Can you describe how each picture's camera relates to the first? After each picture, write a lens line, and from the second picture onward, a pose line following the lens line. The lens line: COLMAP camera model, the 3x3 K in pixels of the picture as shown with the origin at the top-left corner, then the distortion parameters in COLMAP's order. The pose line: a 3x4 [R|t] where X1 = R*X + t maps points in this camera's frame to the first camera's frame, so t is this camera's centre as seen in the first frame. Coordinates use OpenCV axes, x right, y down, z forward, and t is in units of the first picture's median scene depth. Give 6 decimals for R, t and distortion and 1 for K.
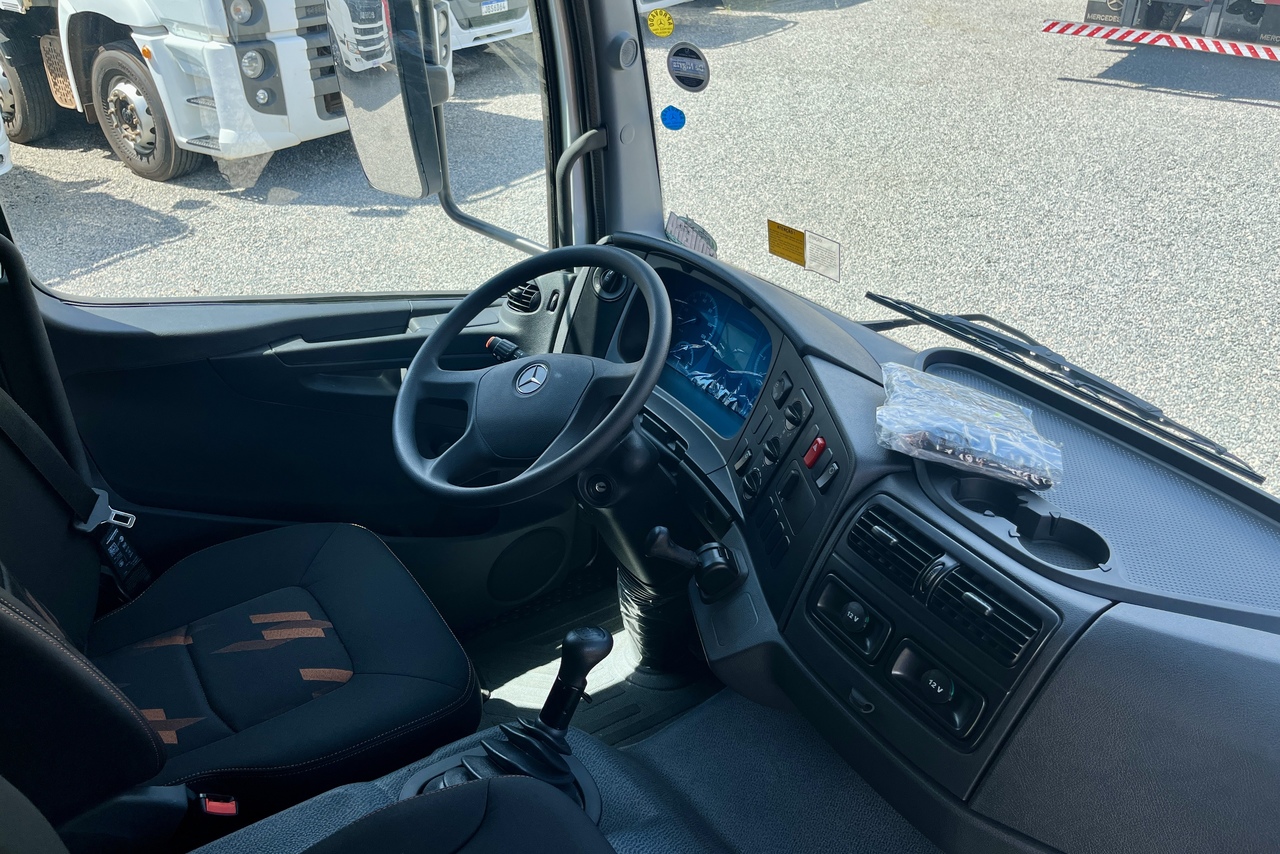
lens RADIAL K [[967.9, 0, 635.0], [0, 967.9, 422.7], [0, 0, 1]] dist [0.073879, -0.109114]
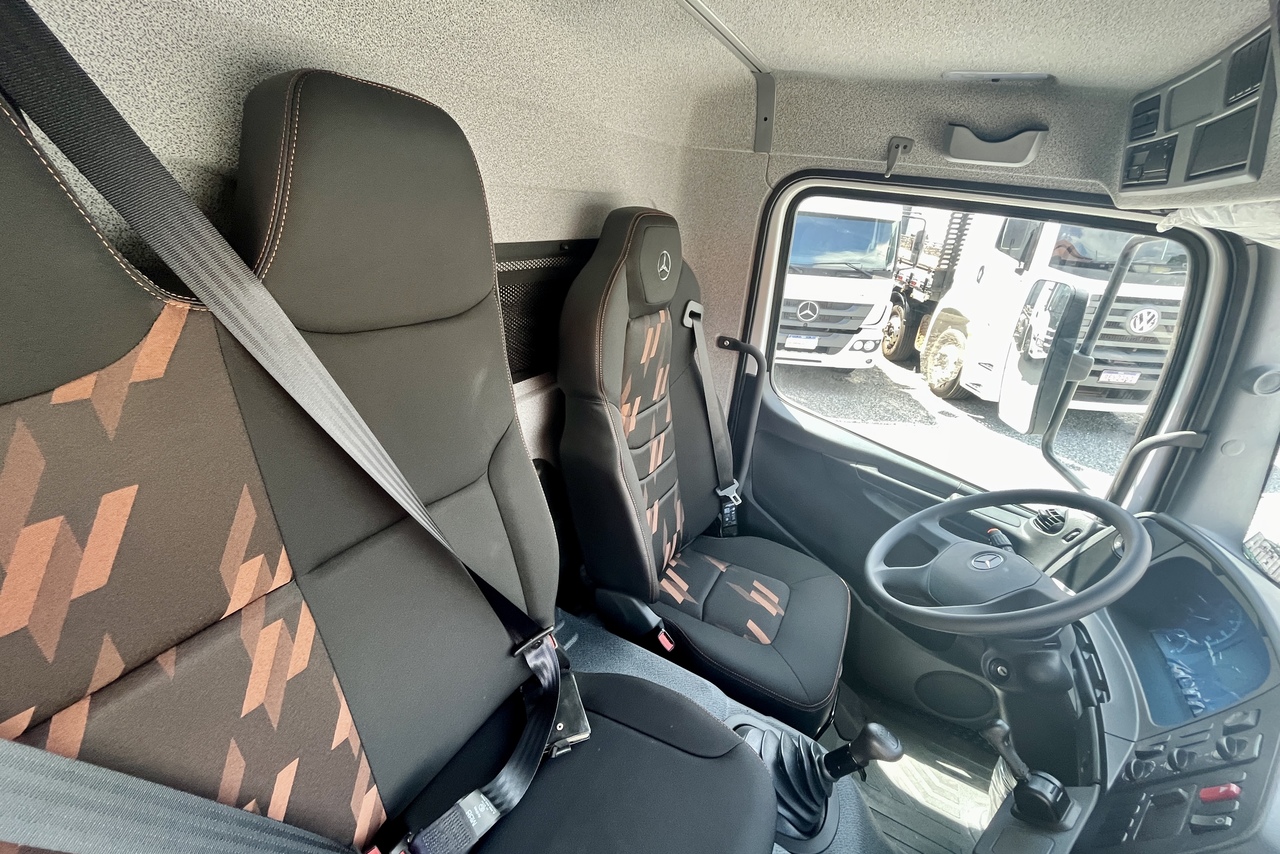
lens RADIAL K [[517.6, 0, 648.2], [0, 517.6, 433.0], [0, 0, 1]] dist [-0.000492, 0.000029]
pose [[0.485101, 0.382563, -0.786335, 0.147329], [-0.511507, 0.853479, 0.099674, -0.026973], [0.709252, 0.353864, 0.609707, 0.168574]]
